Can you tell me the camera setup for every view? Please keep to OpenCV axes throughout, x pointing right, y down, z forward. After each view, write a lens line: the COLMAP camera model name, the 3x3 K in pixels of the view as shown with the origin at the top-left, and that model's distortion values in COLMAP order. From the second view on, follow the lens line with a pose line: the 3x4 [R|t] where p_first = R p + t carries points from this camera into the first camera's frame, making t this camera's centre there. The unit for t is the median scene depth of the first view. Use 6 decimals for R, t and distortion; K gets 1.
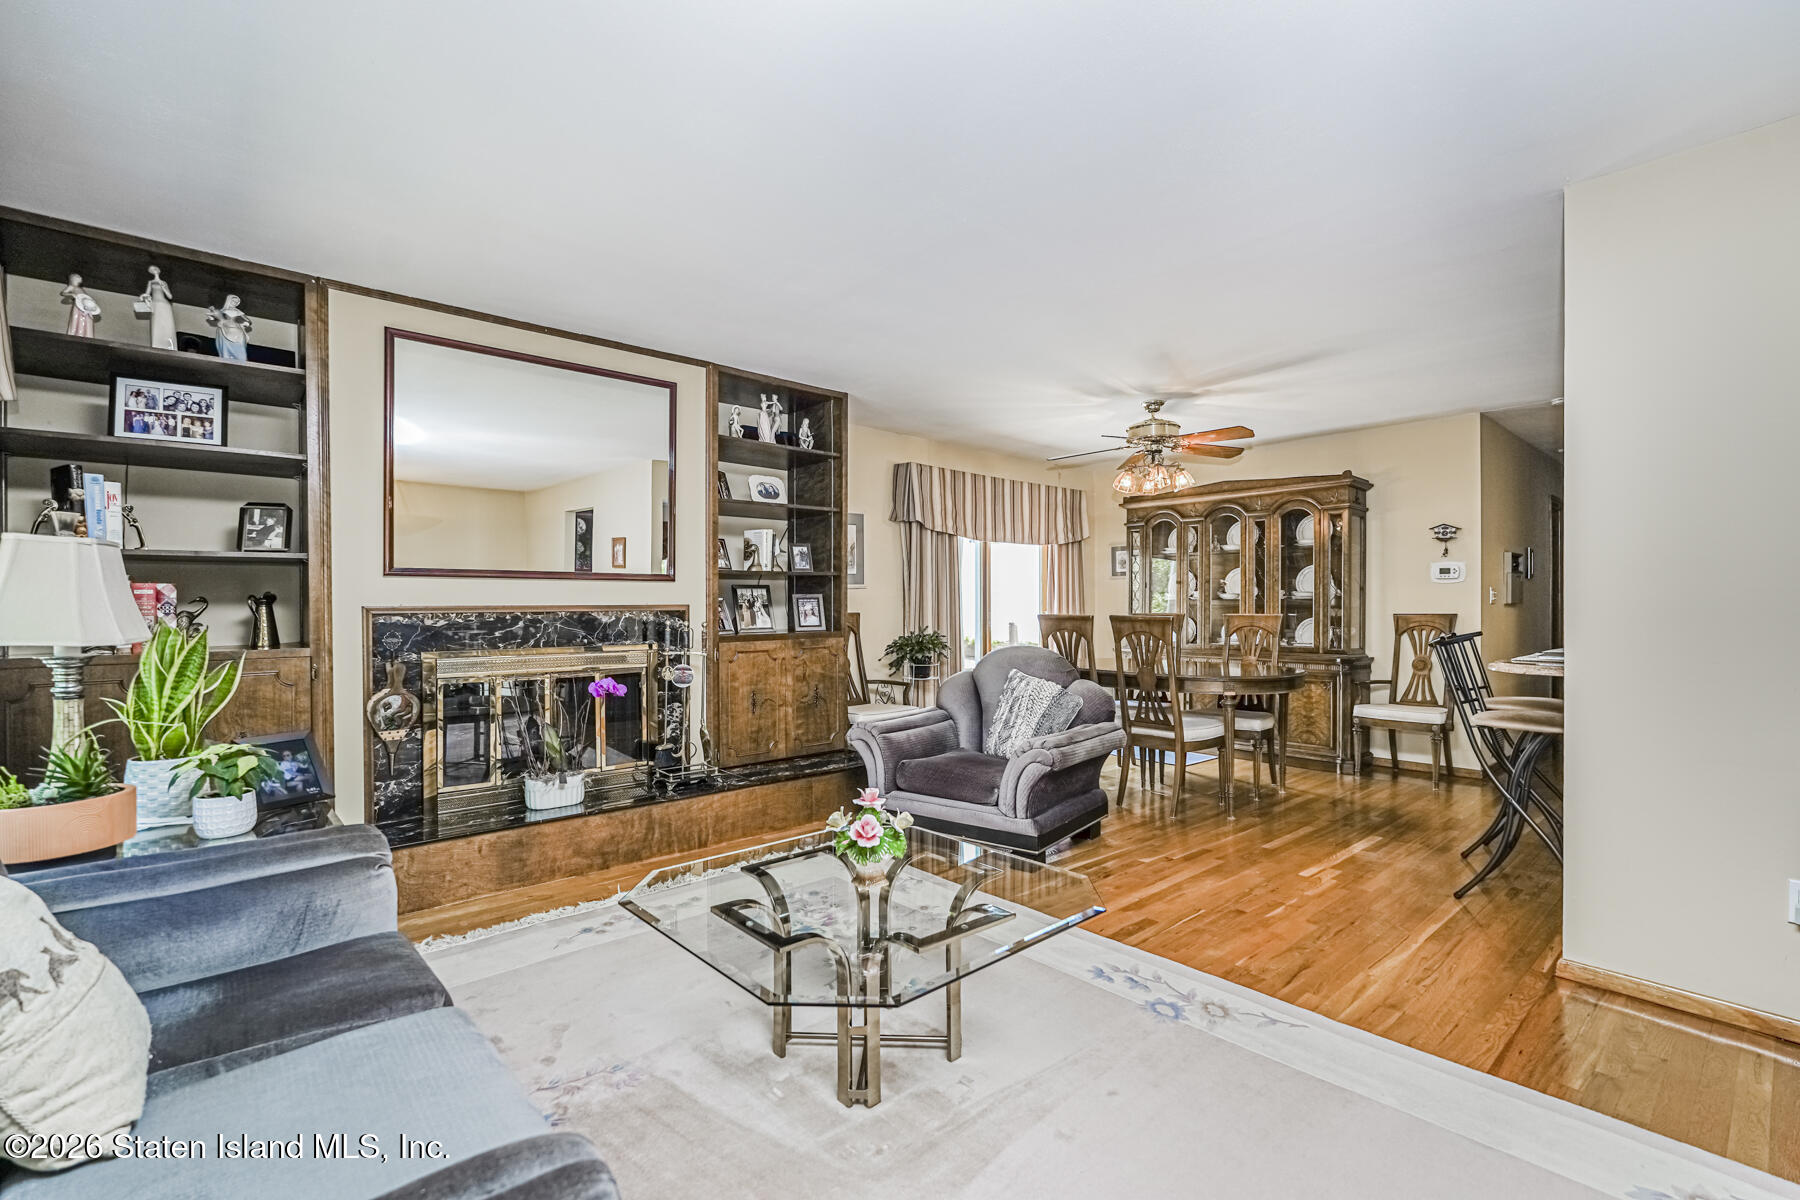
lens RADIAL K [[791.0, 0, 906.6], [0, 791.0, 609.6], [0, 0, 1]] dist [-0.010833, 0.000226]
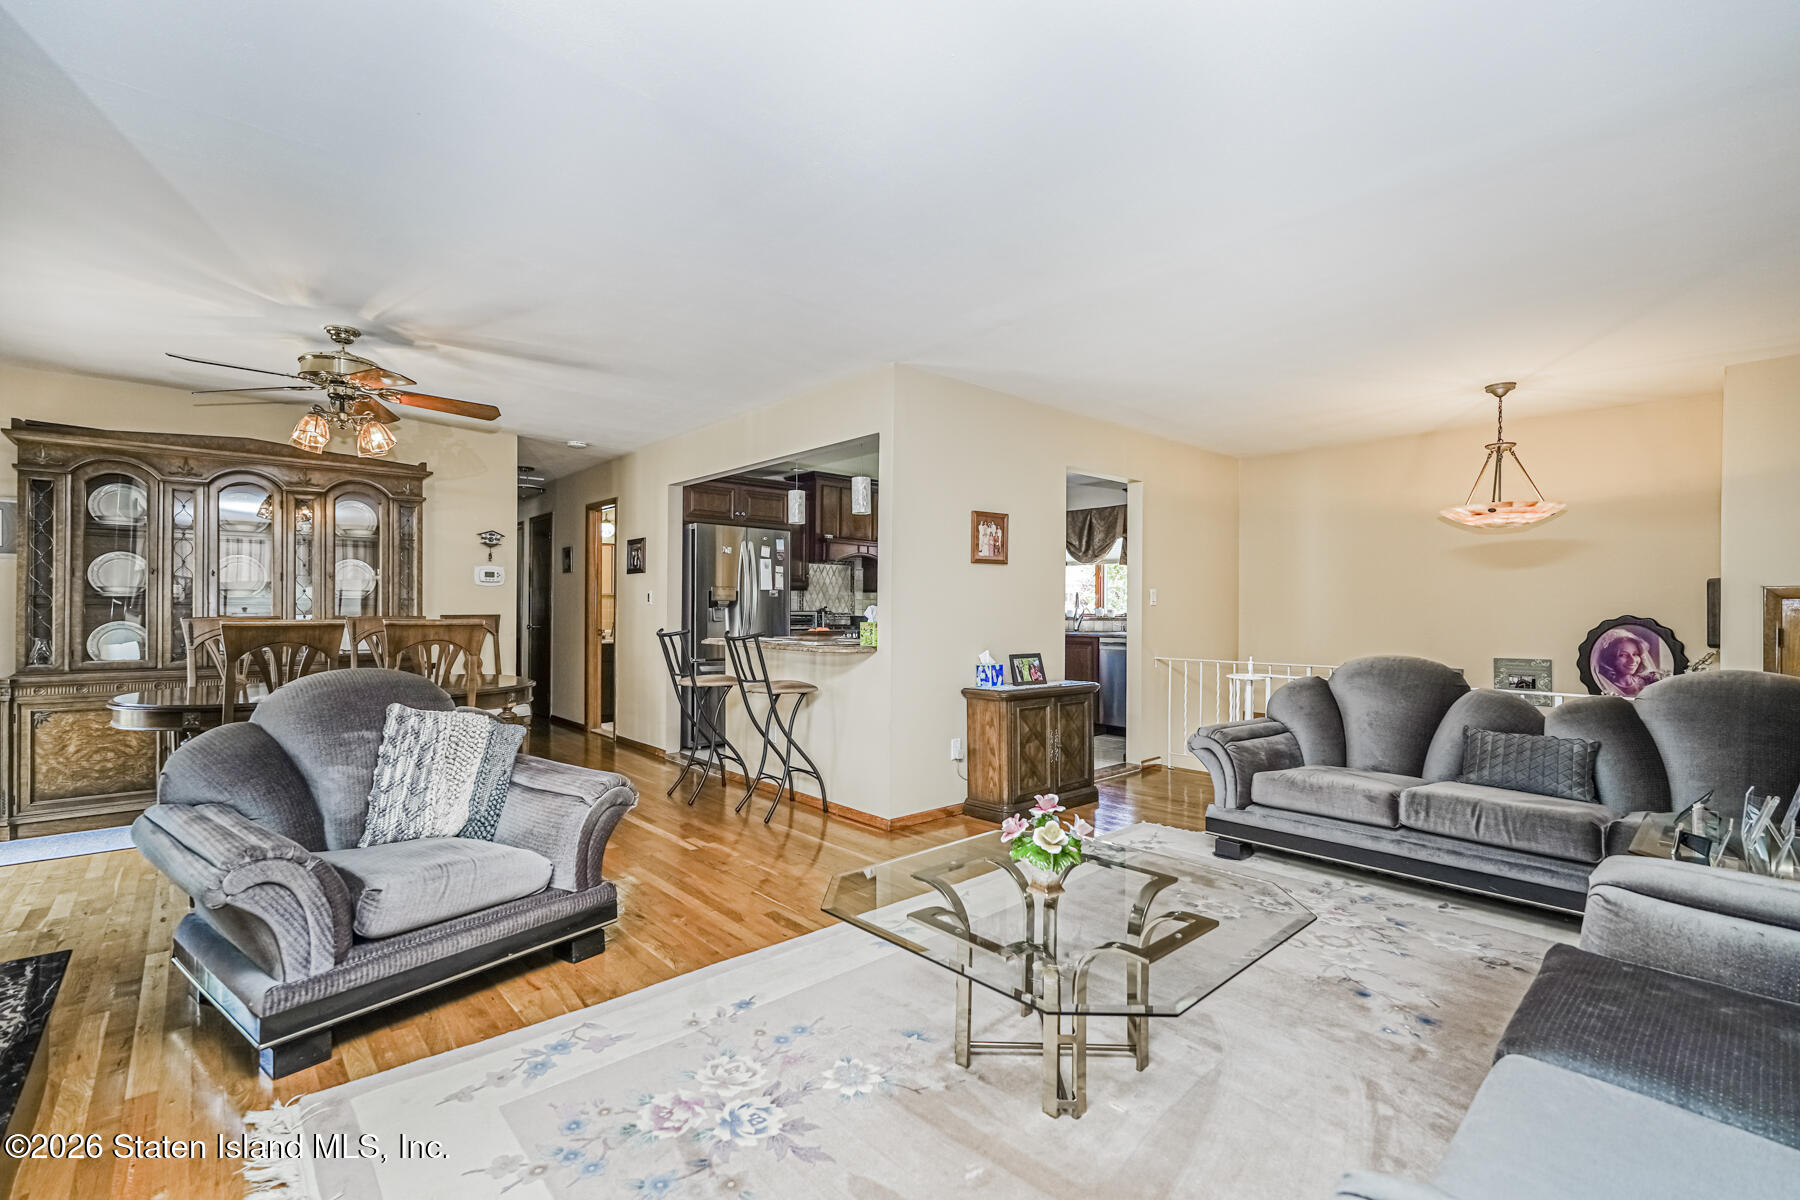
lens RADIAL K [[791.0, 0, 903.3], [0, 791.0, 603.7], [0, 0, 1]] dist [-0.010833, 0.000226]
pose [[-0.009157, 0.008122, 0.999925, -0.453365], [-0.000528, 0.999967, -0.008127, -0.001339], [-0.999958, -0.000603, -0.009152, 0.520340]]
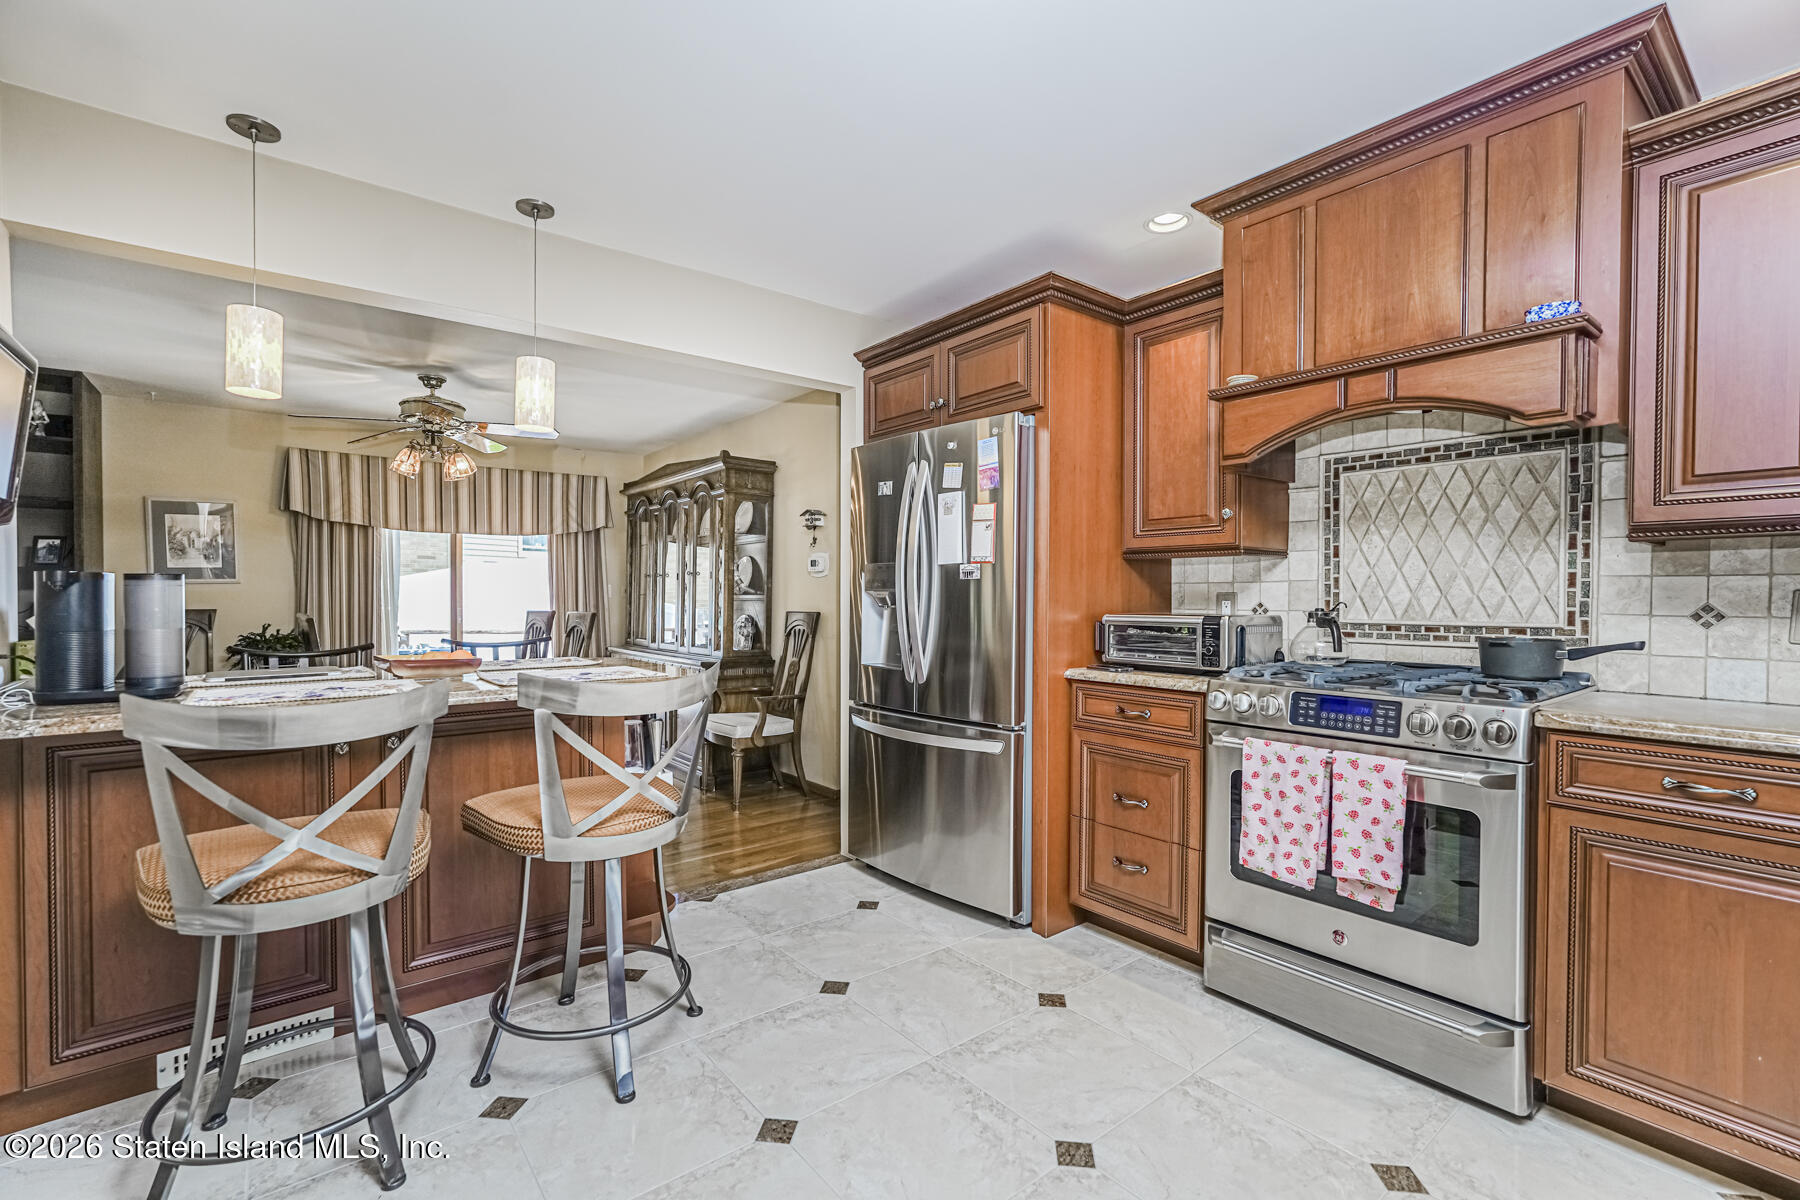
lens RADIAL K [[791.0, 0, 906.0], [0, 791.0, 603.7], [0, 0, 1]] dist [-0.010833, 0.000226]
pose [[0.998868, 0.000300, -0.047563, 0.962937], [0.000016, 0.999978, 0.006641, -0.010795], [0.047564, -0.006634, 0.998846, 0.139418]]
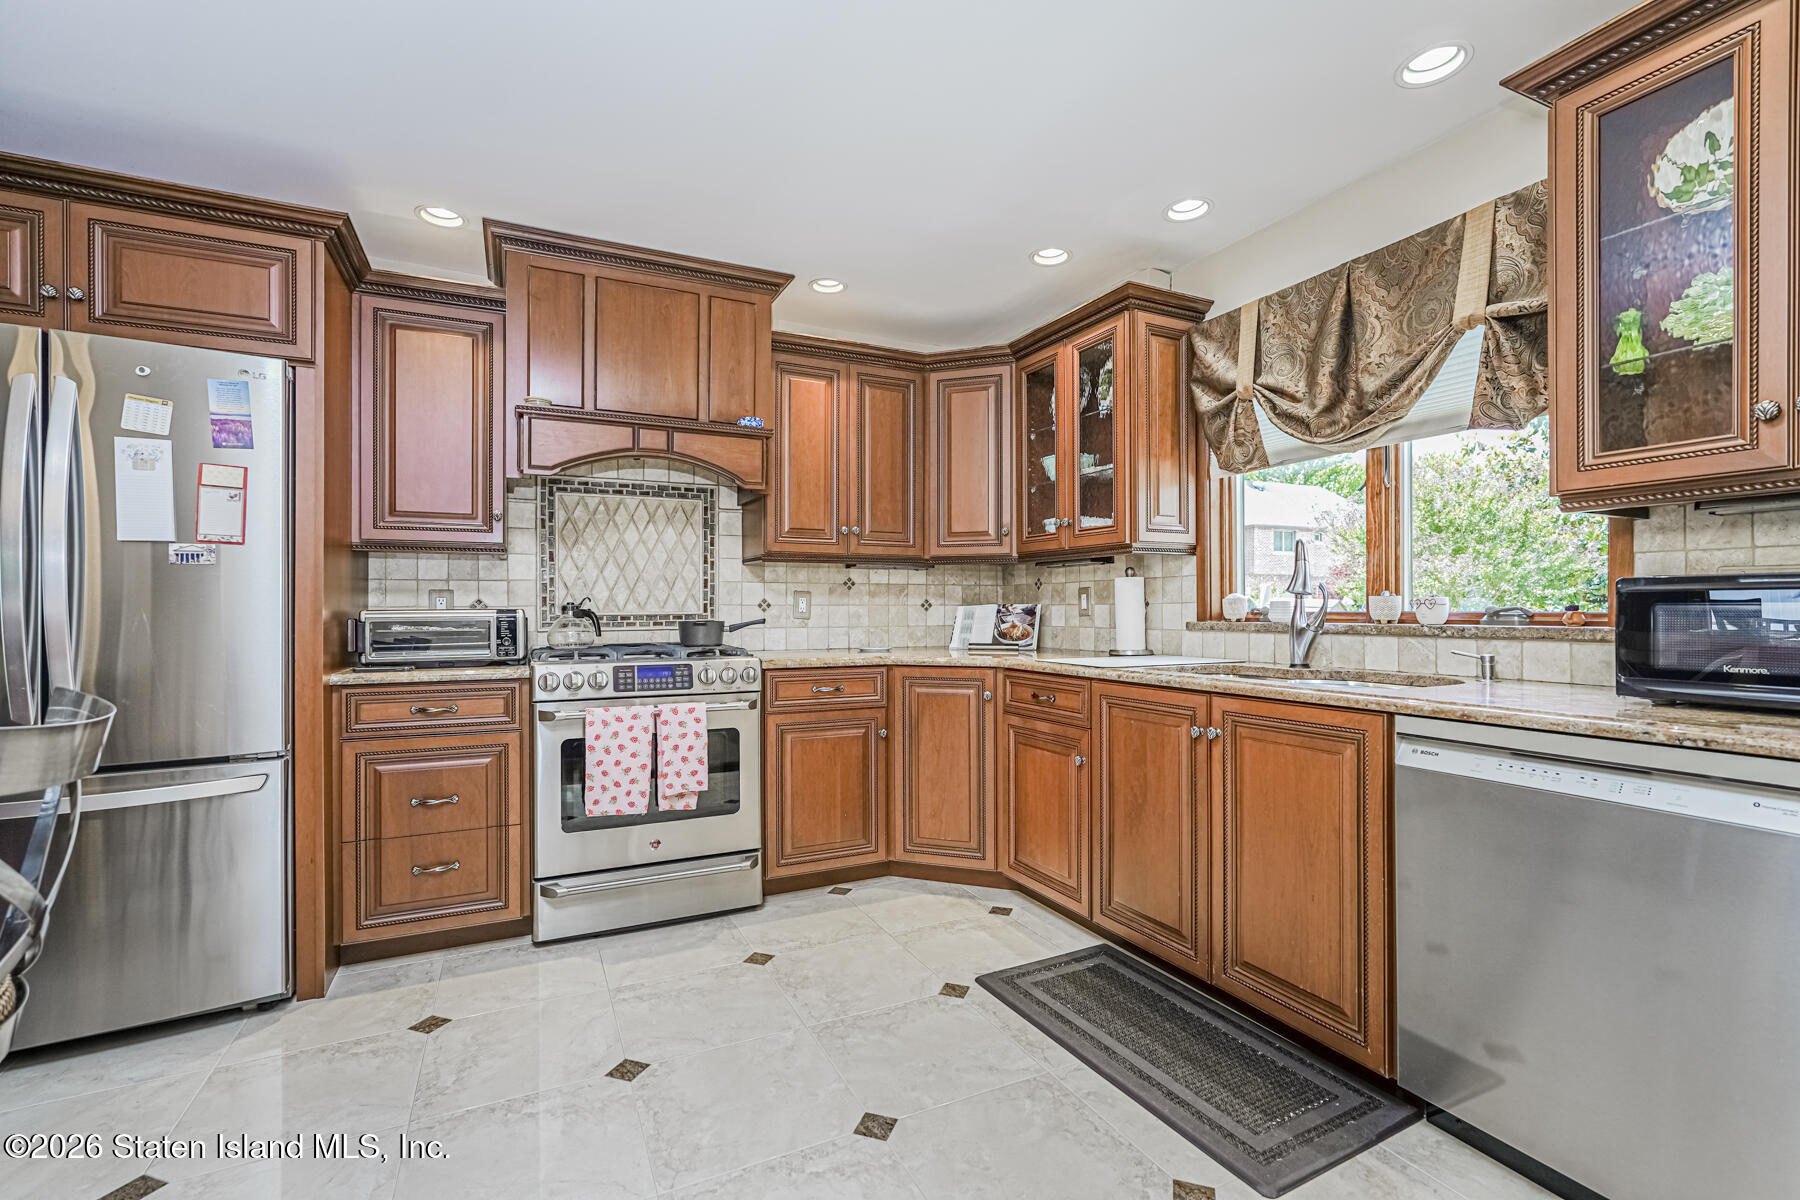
lens RADIAL K [[791.0, 0, 904.9], [0, 791.0, 605.6], [0, 0, 1]] dist [-0.010833, 0.000226]
pose [[0.262738, -0.001483, 0.964866, 0.668269], [0.006273, 0.999980, -0.000171, -0.000003], [-0.964847, 0.006098, 0.262742, 0.247888]]
